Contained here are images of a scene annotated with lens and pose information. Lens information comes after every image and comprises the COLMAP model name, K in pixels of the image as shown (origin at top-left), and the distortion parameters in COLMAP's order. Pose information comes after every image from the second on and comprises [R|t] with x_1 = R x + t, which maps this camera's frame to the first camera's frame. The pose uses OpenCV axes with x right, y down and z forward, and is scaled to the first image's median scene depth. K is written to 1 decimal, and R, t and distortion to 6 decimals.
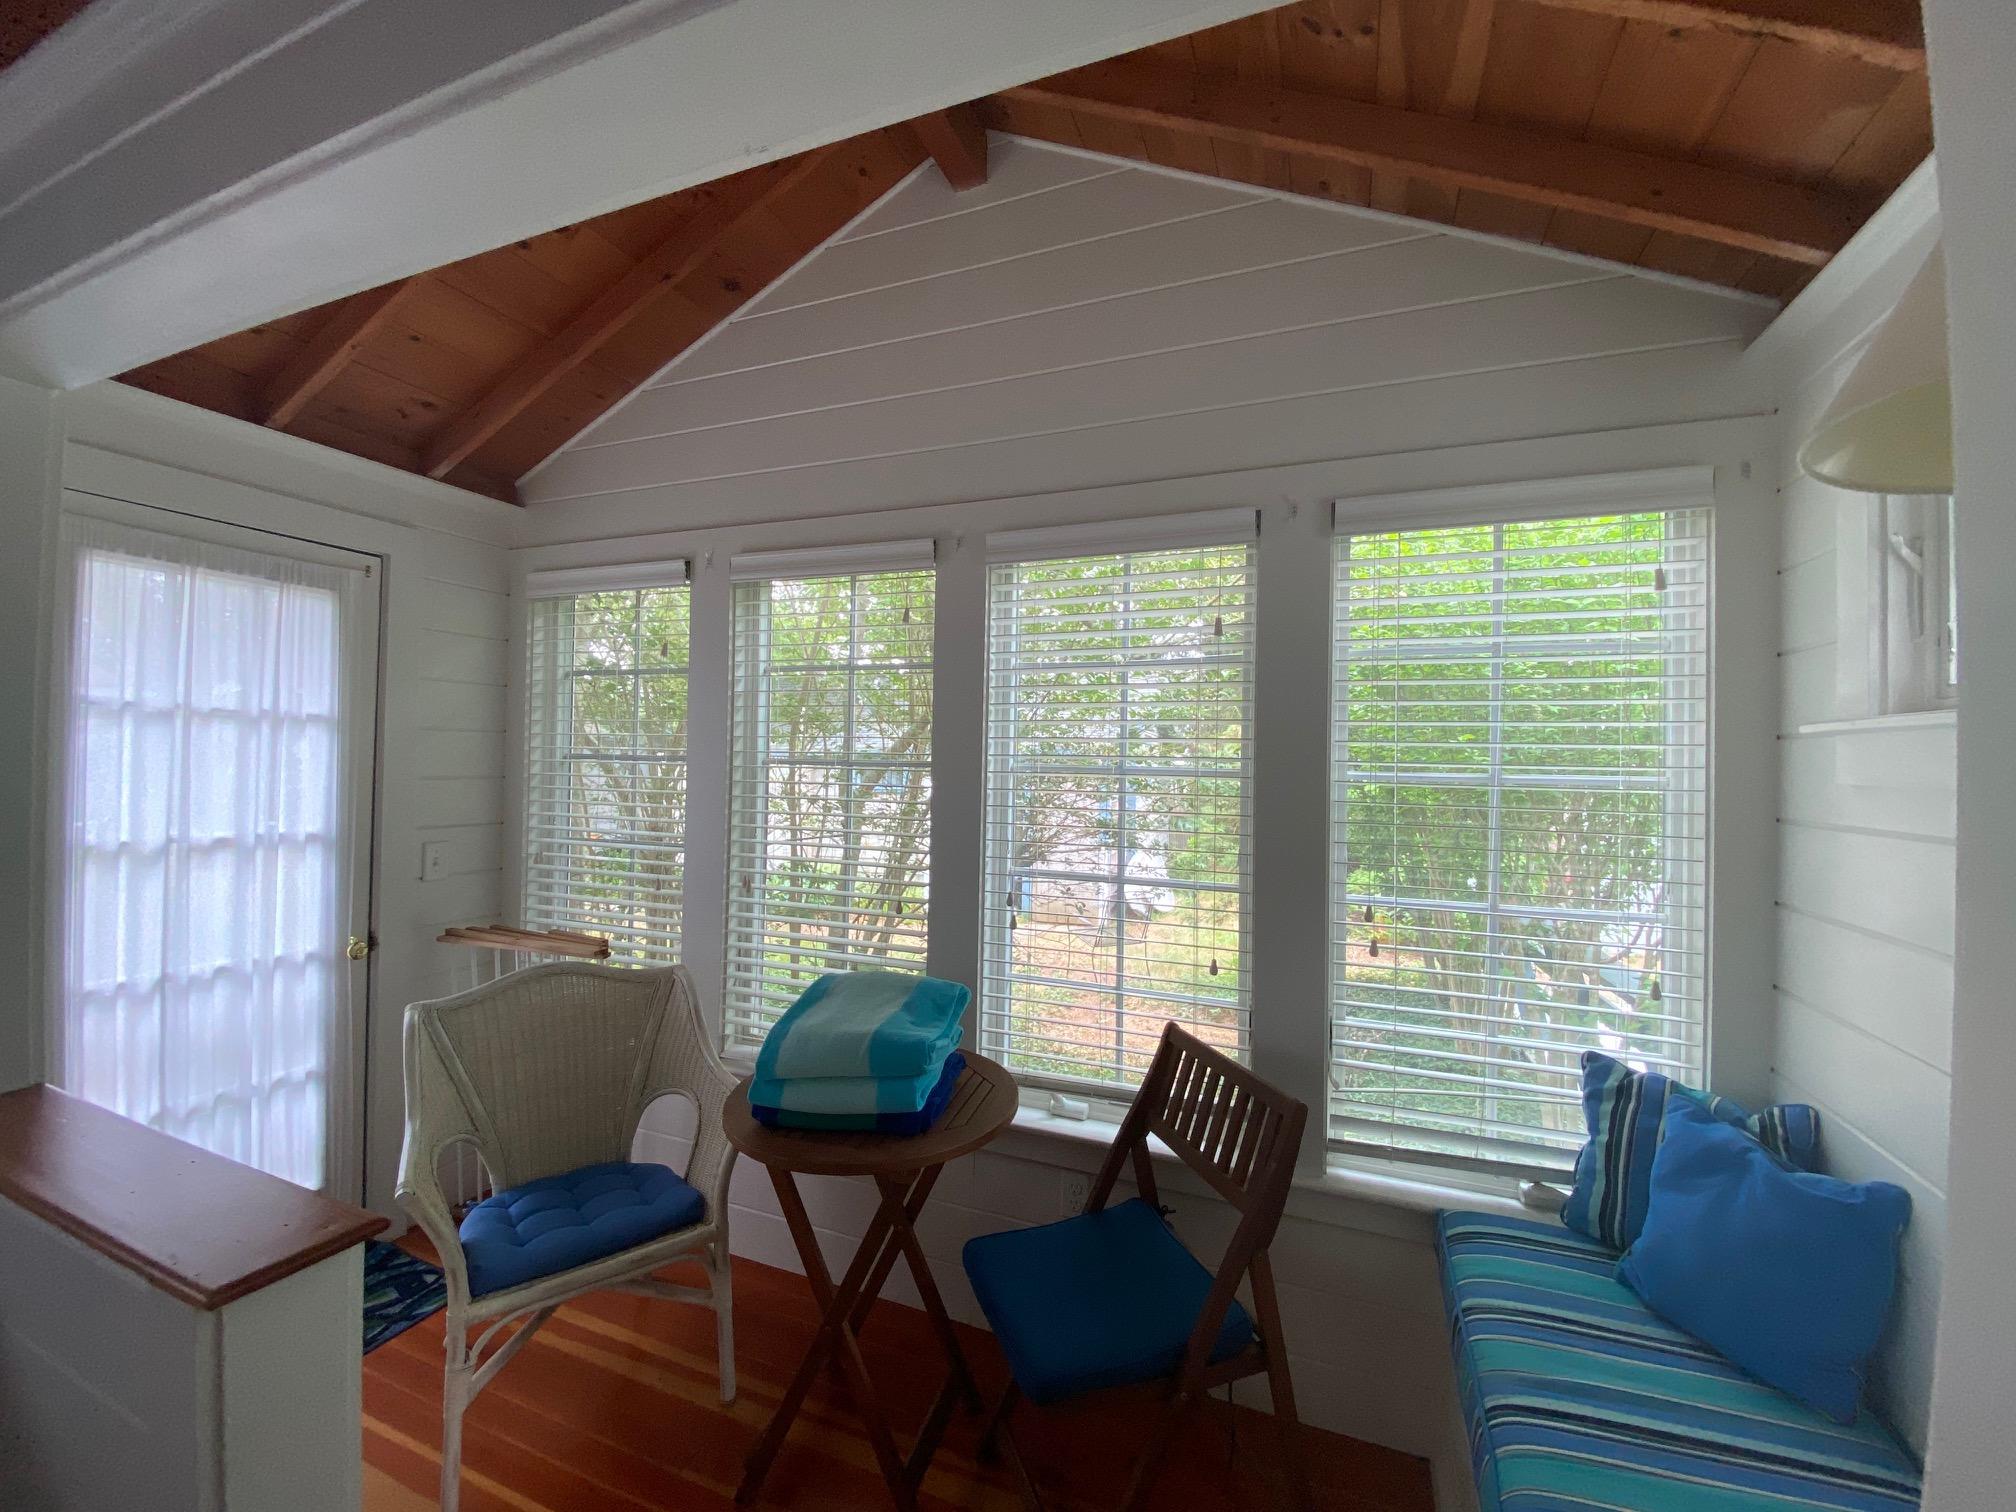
lens RADIAL K [[790.2, 0, 1006.8], [0, 790.2, 747.3], [0, 0, 1]] dist [0.000094, -0.012555]
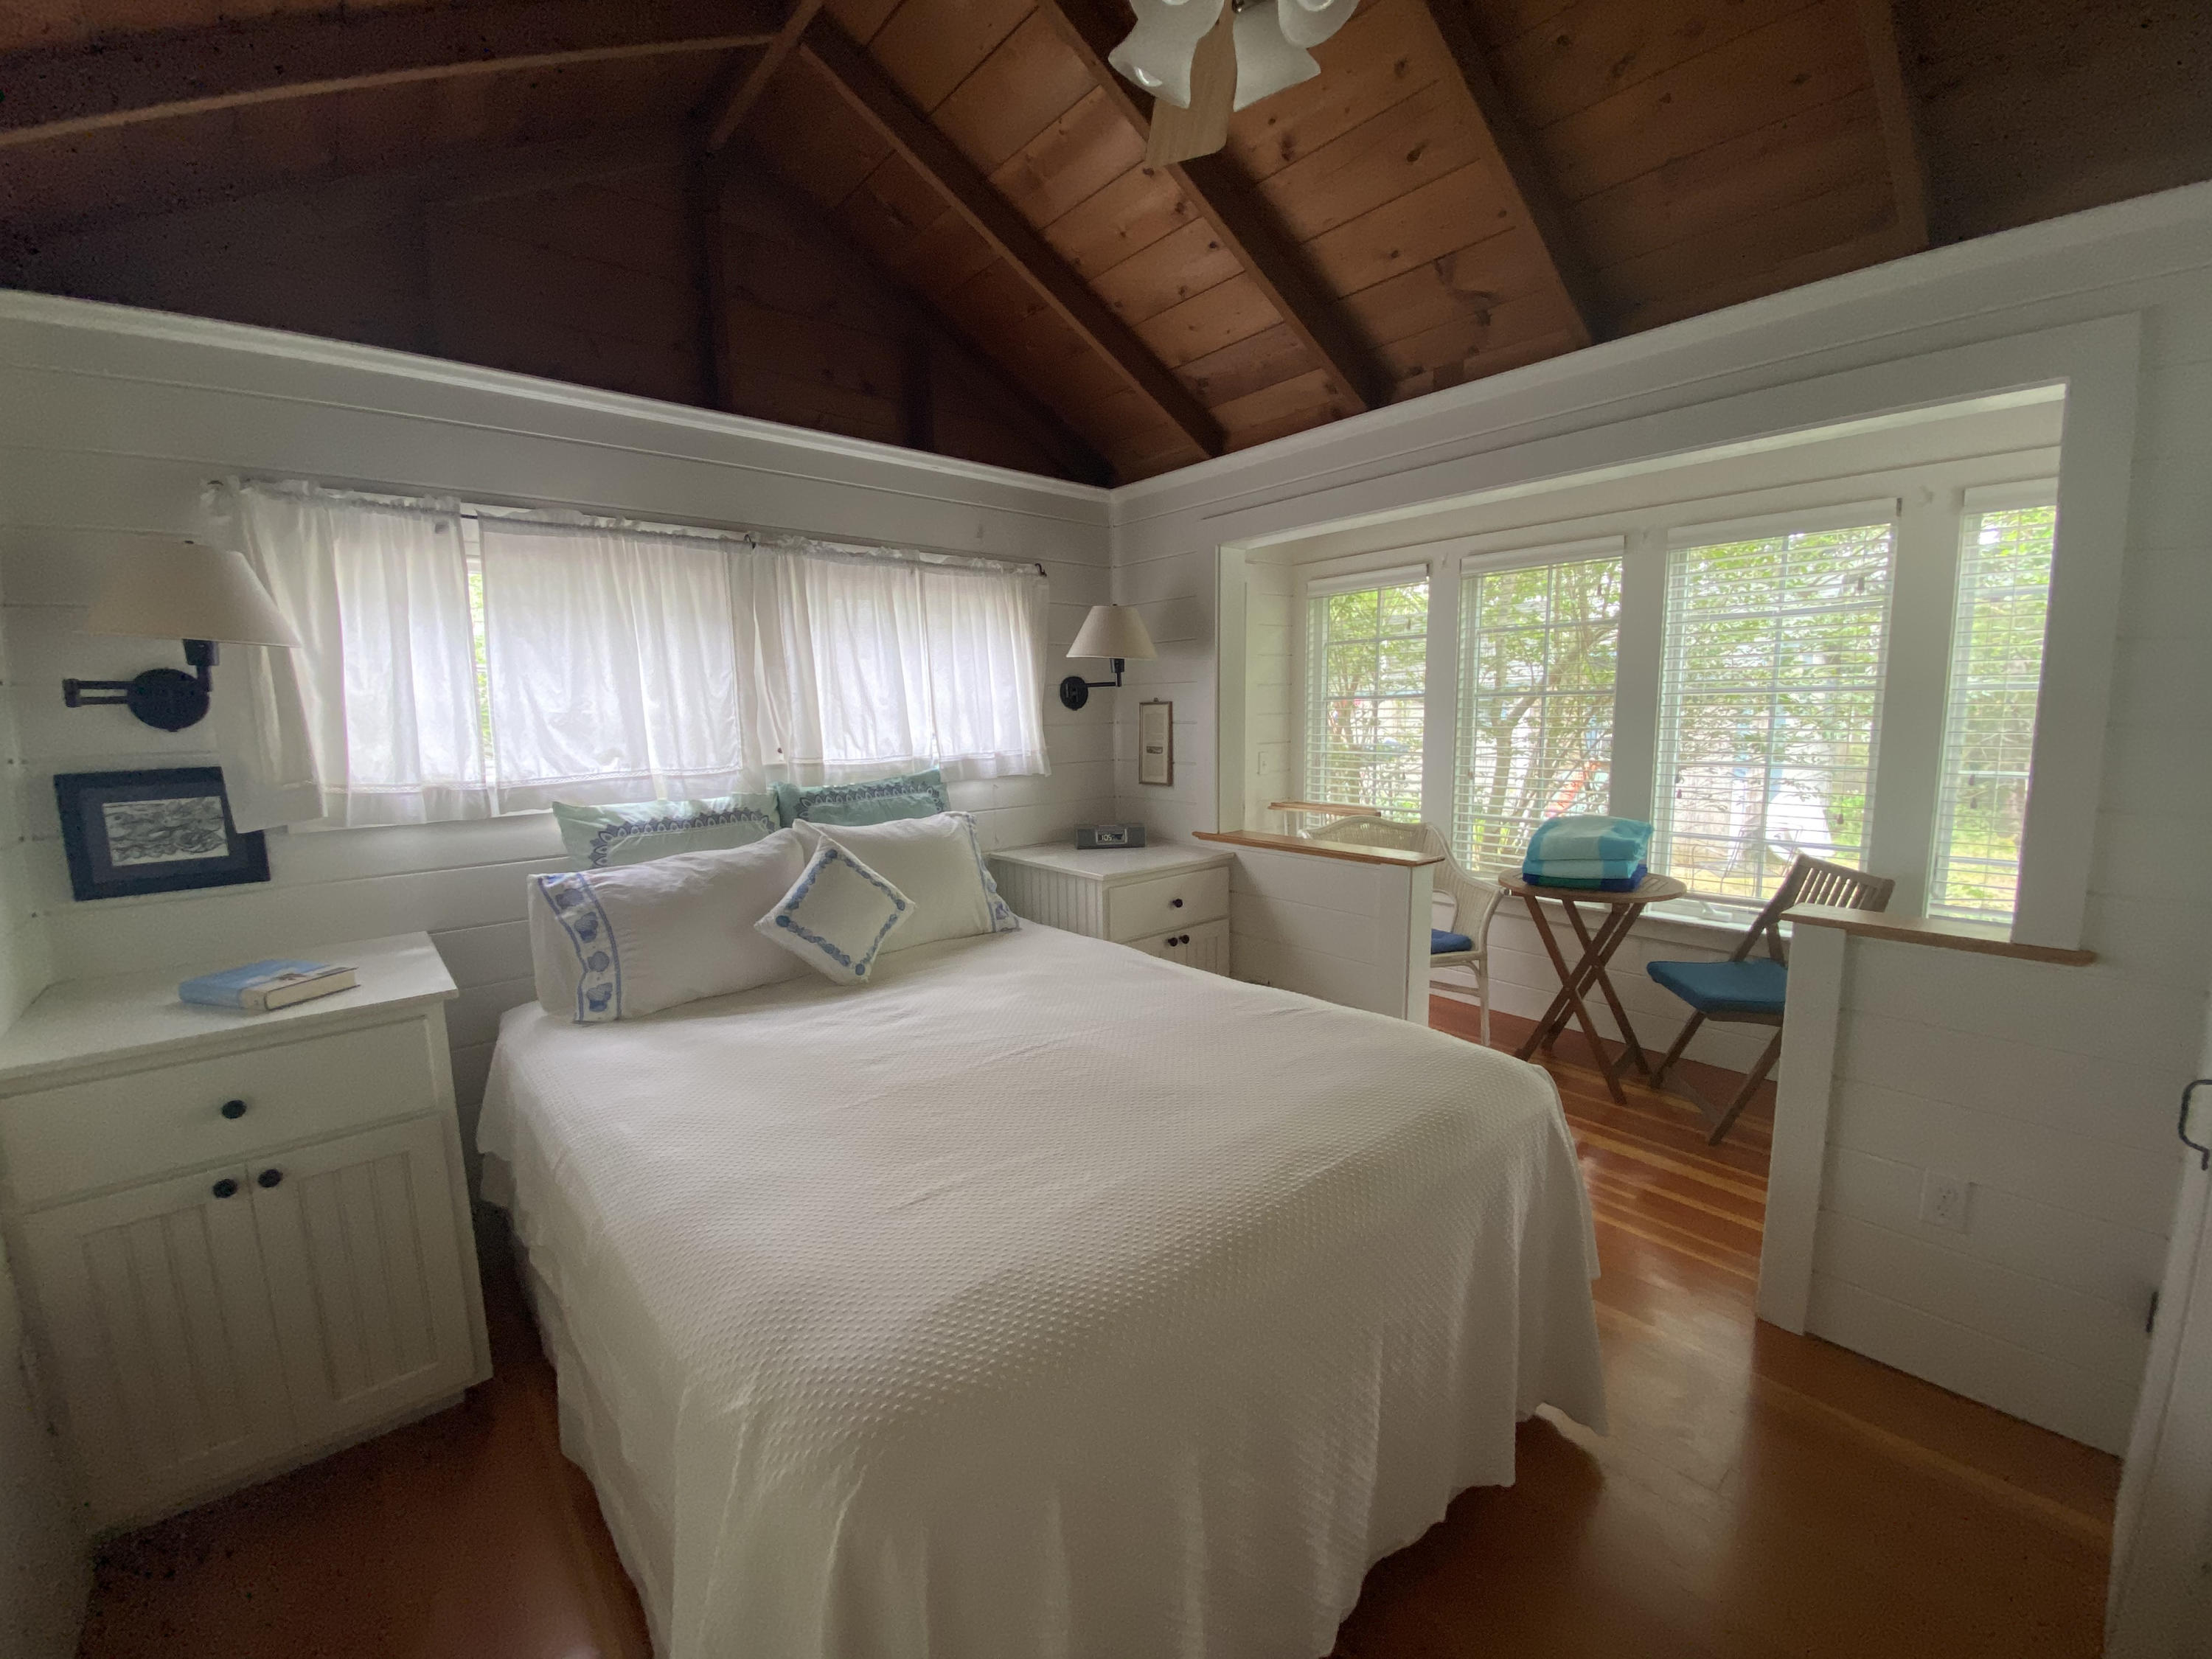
lens RADIAL K [[867.0, 0, 1104.7], [0, 867.0, 819.9], [0, 0, 1]] dist [0.000094, -0.012555]
pose [[0.872016, 0.026671, -0.488751, -0.150047], [0.044734, 0.989993, 0.133836, -0.000551], [0.487430, -0.138571, 0.862097, -1.048202]]
